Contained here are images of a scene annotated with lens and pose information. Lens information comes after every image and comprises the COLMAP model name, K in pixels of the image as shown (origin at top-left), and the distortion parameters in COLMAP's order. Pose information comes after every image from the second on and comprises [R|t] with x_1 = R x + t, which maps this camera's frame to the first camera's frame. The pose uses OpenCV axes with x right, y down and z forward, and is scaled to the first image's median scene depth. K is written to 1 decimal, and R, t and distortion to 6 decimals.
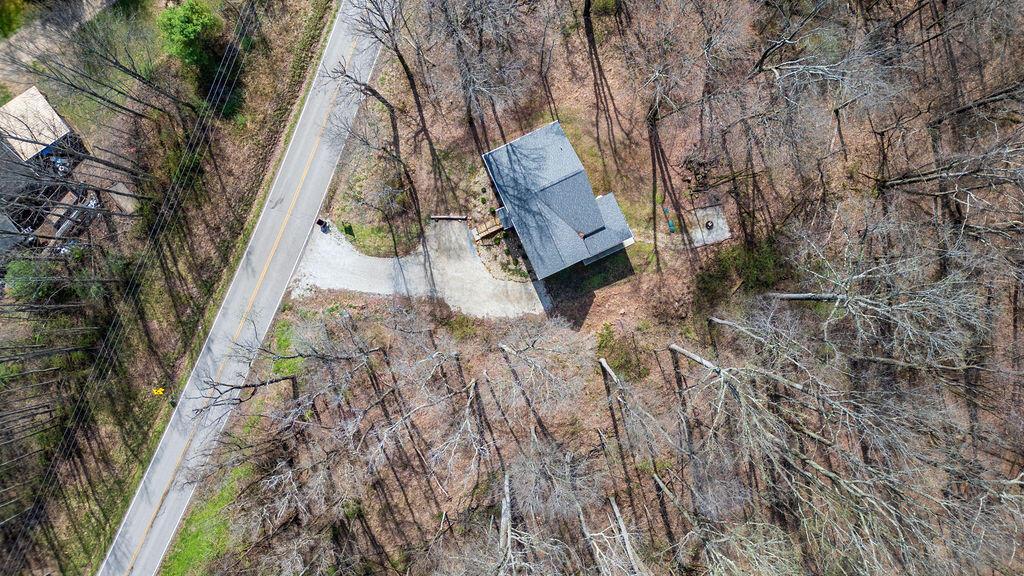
lens RADIAL K [[718.8, 0, 513.4], [0, 718.8, 289.0], [0, 0, 1]] dist [0.013114, -0.001197]
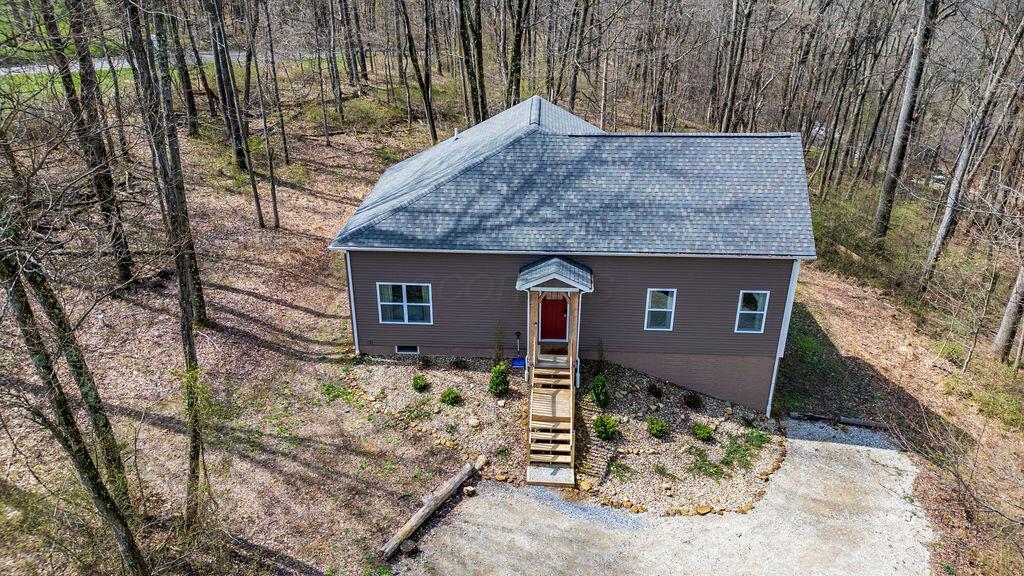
lens RADIAL K [[718.8, 0, 509.7], [0, 718.8, 287.9], [0, 0, 1]] dist [0.013114, -0.001197]
pose [[0.462340, -0.357802, 0.811307, -0.234946], [0.886640, 0.175685, -0.427790, 0.004700], [0.010530, 0.917122, 0.398468, 0.849565]]
